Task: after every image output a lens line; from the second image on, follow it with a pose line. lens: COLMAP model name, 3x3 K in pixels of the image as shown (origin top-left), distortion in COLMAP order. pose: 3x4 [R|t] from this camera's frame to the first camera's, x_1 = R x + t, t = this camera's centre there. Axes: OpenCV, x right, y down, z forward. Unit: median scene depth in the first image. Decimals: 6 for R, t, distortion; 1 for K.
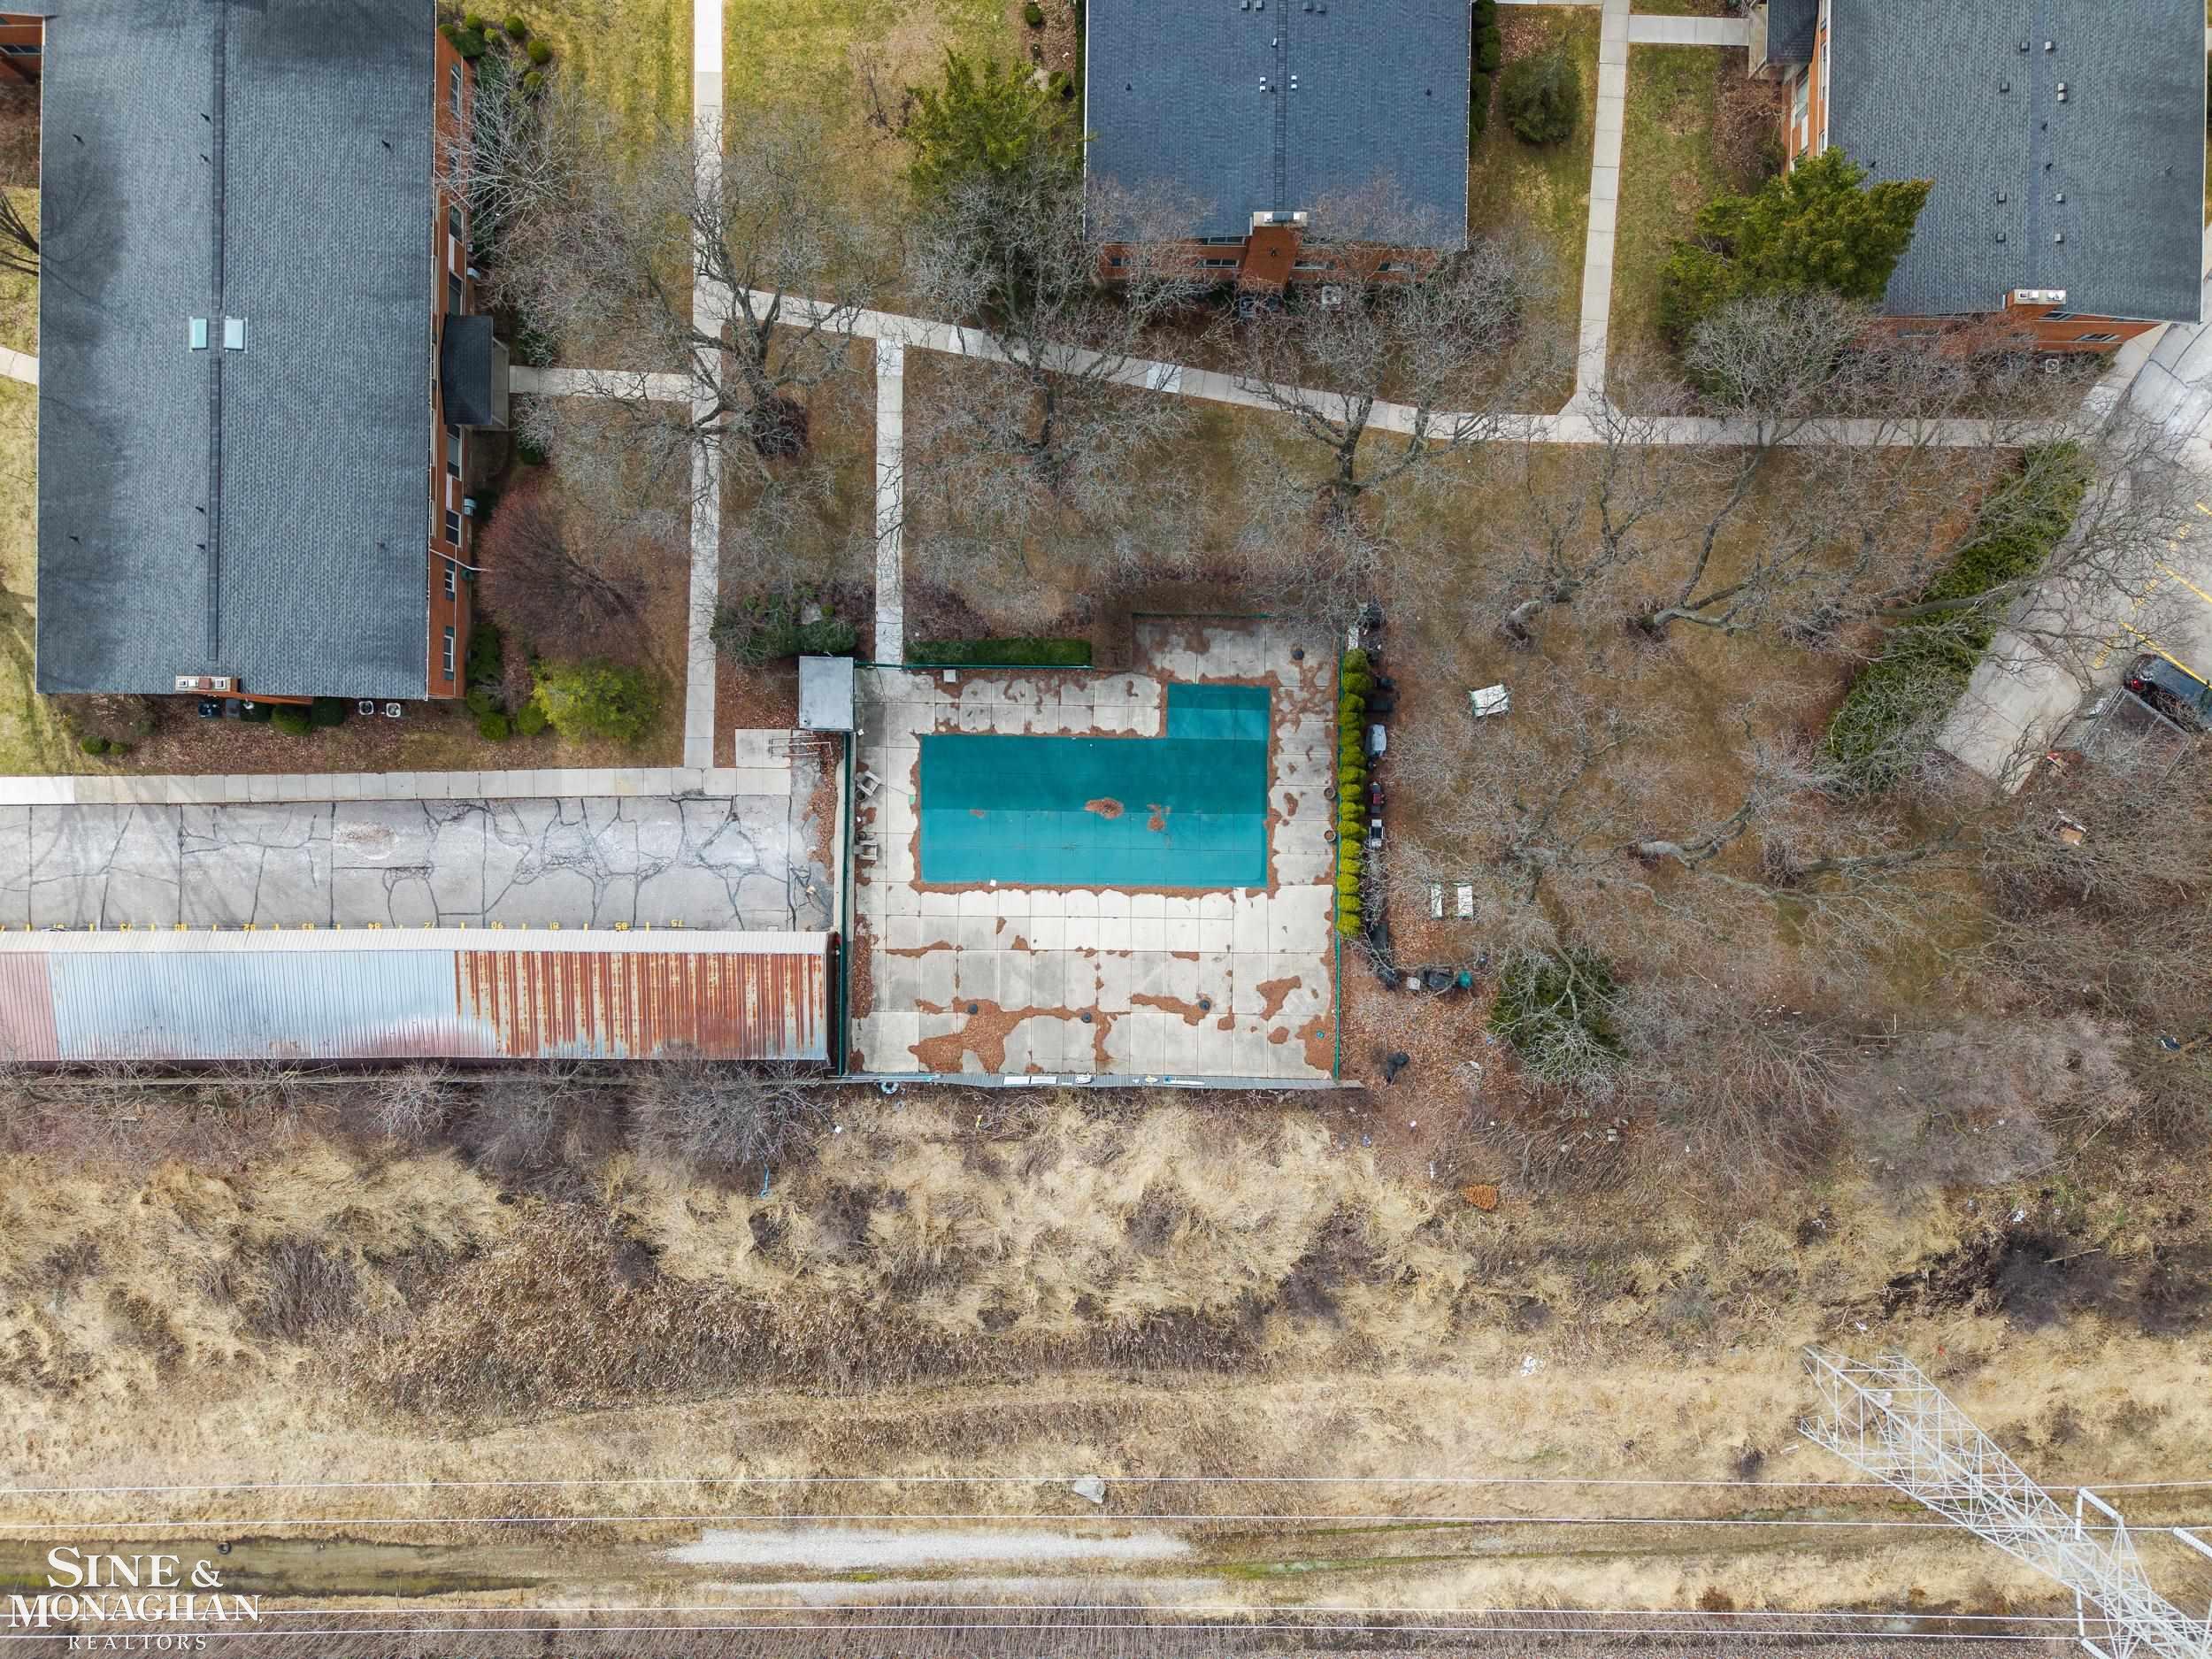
lens RADIAL K [[1546.3, 0, 1109.2], [0, 1546.3, 831.0], [0, 0, 1]] dist [0.002287, -0.003304]
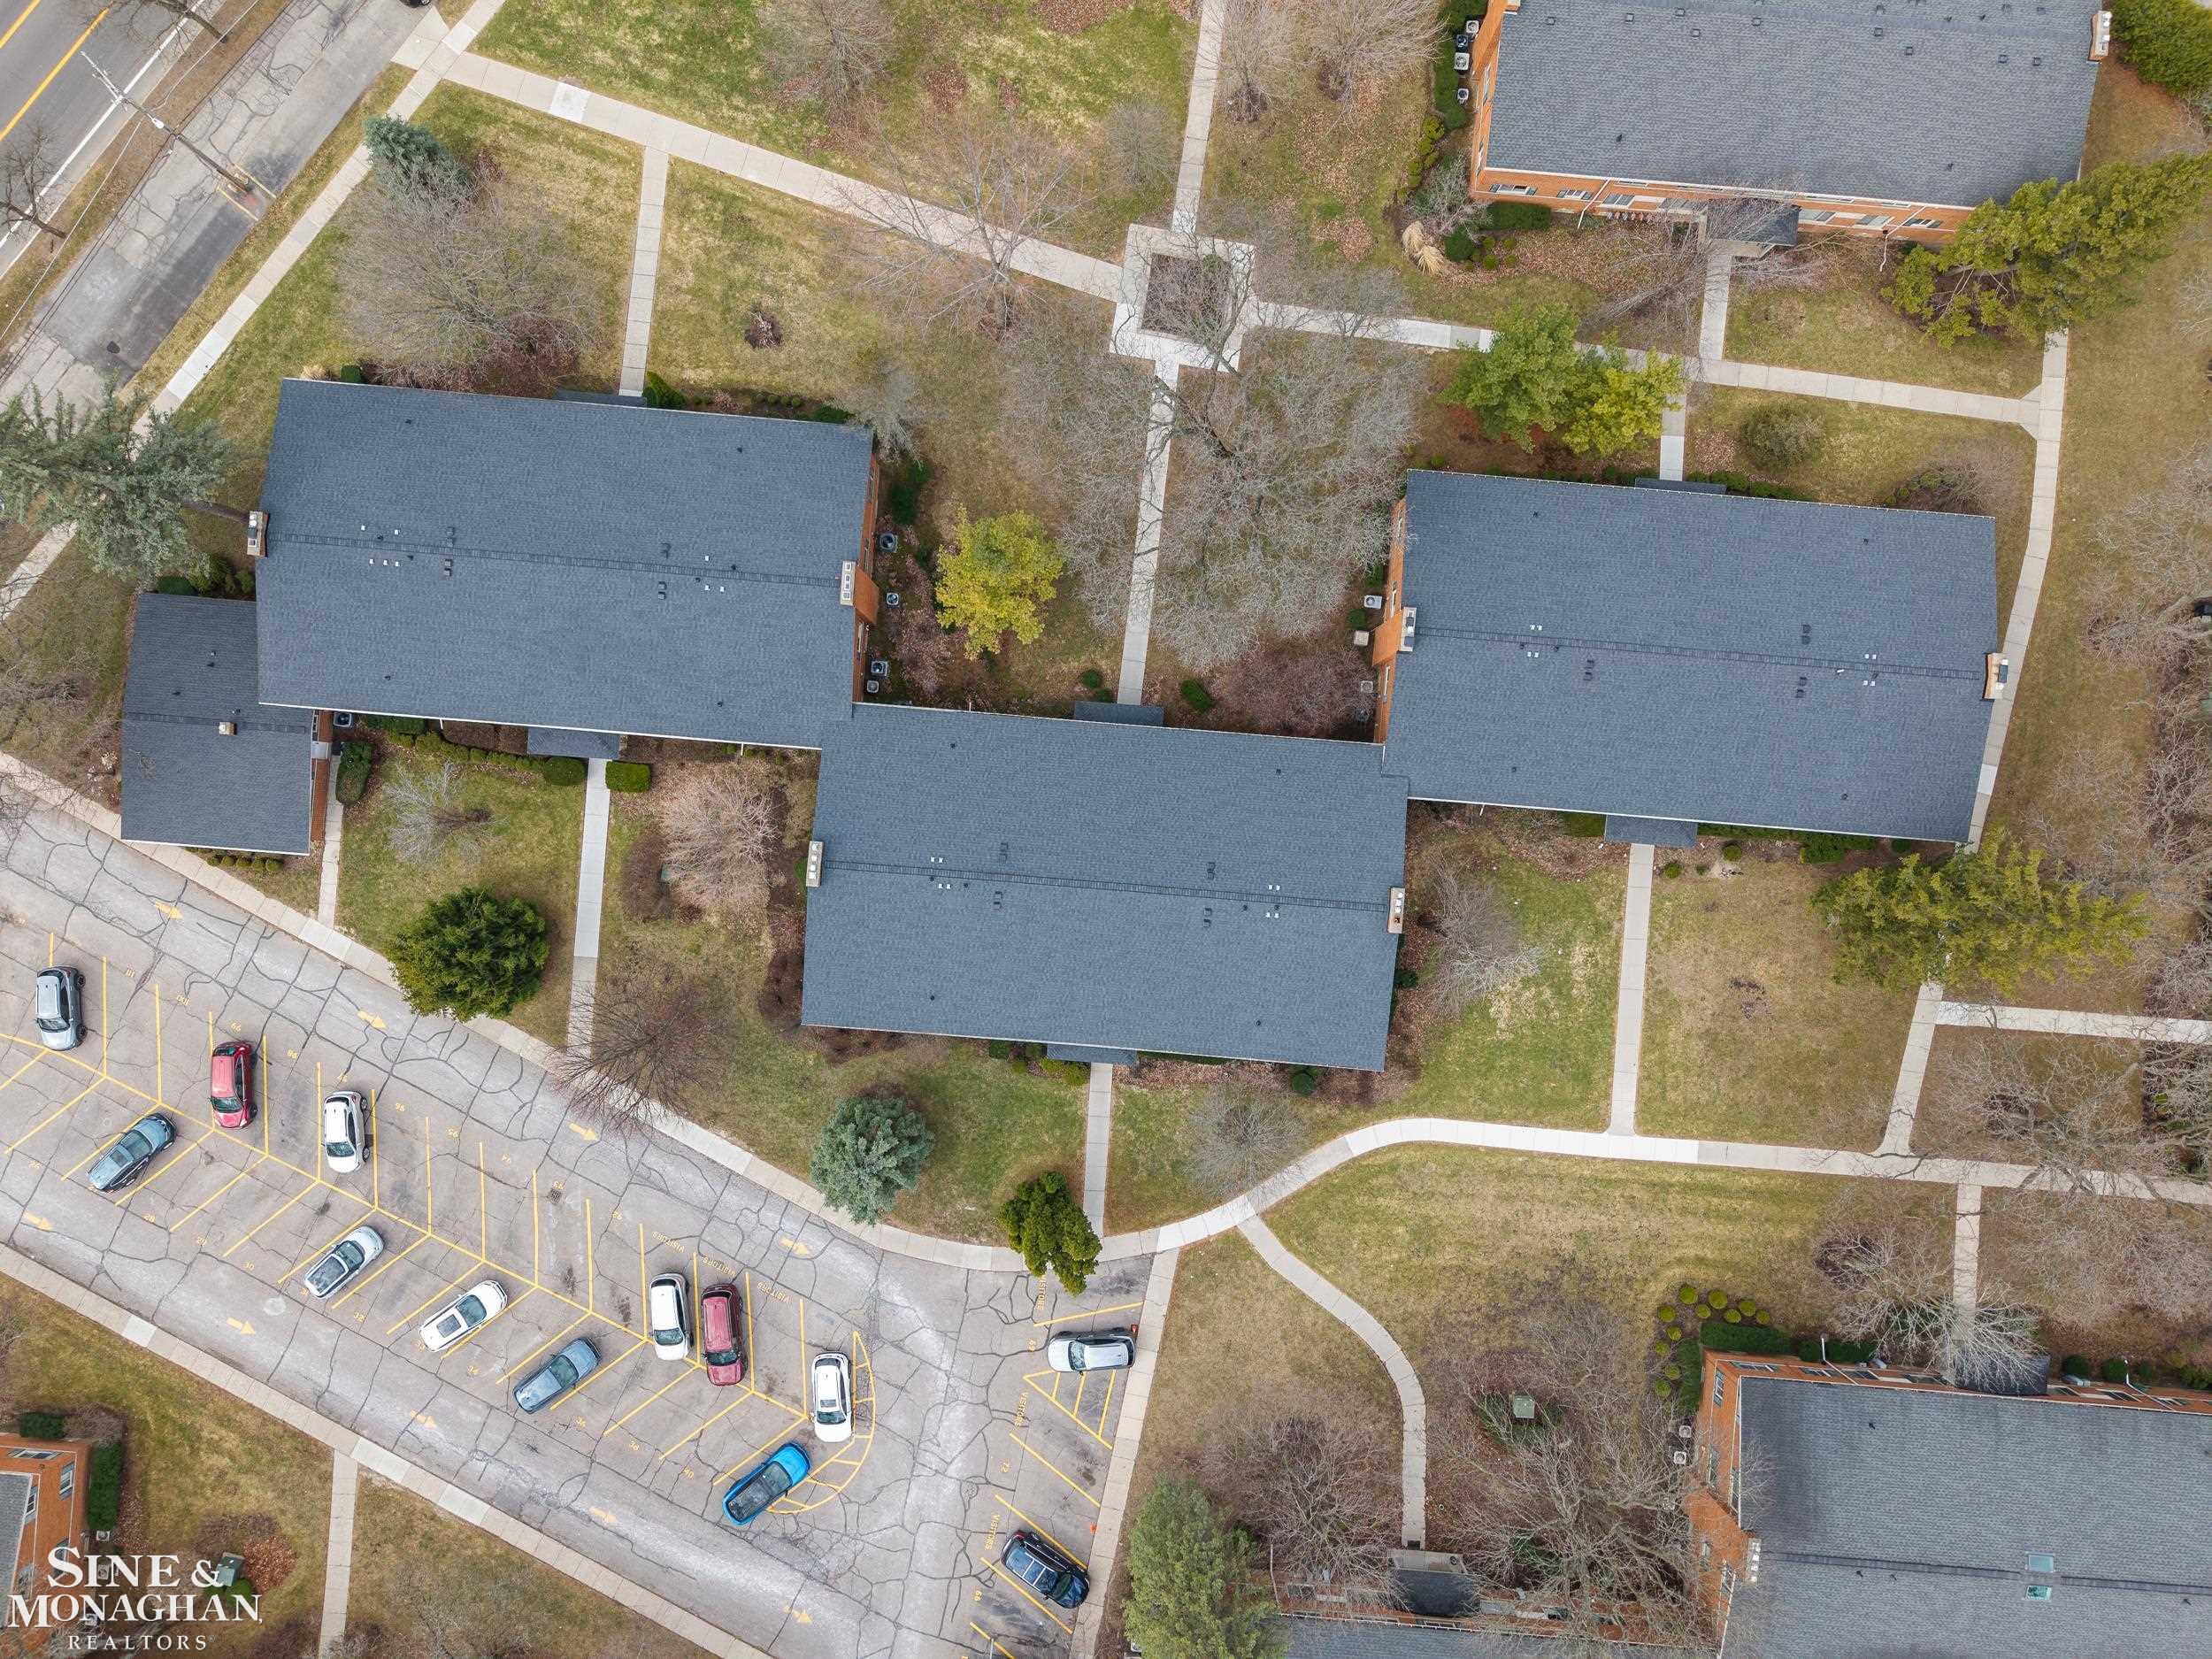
lens RADIAL K [[1546.3, 0, 1104.5], [0, 1546.3, 832.5], [0, 0, 1]] dist [0.002287, -0.003304]
pose [[0.063104, -0.997949, -0.010714, -0.034454], [0.997864, 0.063273, -0.016260, -0.933147], [0.016904, -0.009665, 0.999810, -0.170488]]
